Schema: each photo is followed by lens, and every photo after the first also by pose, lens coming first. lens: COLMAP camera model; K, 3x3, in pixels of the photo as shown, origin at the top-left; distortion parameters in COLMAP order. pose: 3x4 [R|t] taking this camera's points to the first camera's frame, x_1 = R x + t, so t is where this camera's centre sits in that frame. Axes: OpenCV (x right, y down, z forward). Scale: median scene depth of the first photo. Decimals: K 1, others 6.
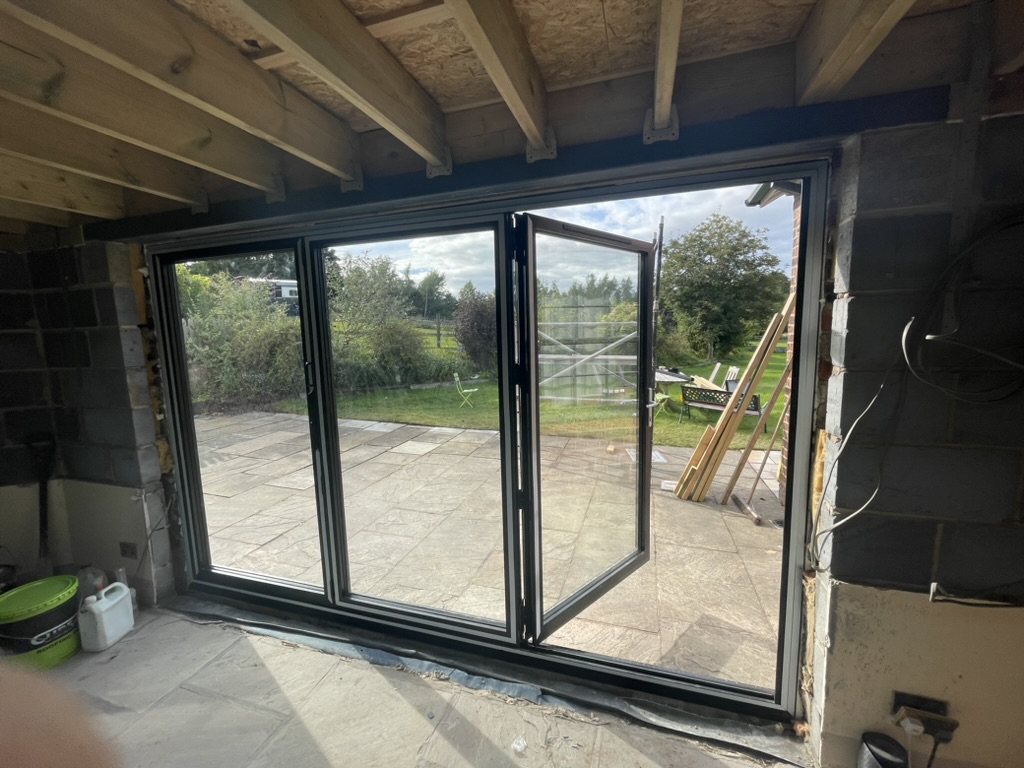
lens RADIAL K [[409.2, 0, 514.7], [0, 409.2, 379.5], [0, 0, 1]] dist [-0.003527, -0.000420]
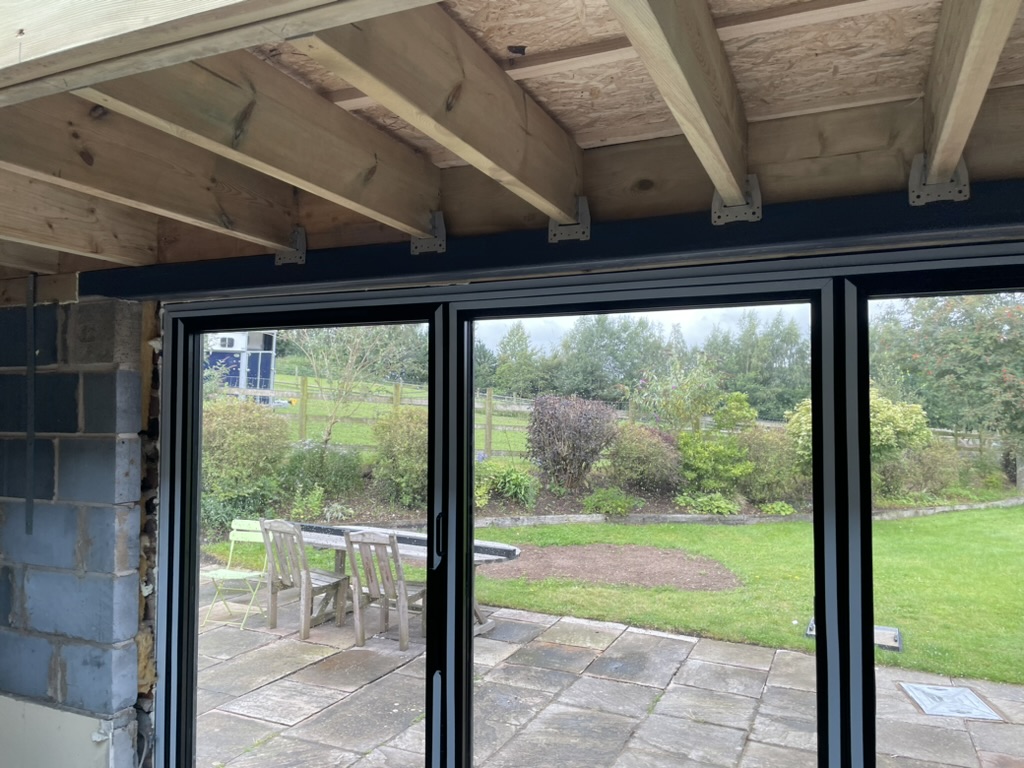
lens RADIAL K [[771.2, 0, 505.5], [0, 771.2, 388.8], [0, 0, 1]] dist [0.078153, -0.093250]
pose [[0.992756, 0.025890, -0.117329, -0.251834], [-0.043206, 0.988112, -0.147542, -0.049698], [0.112114, 0.151542, 0.982072, -0.076876]]
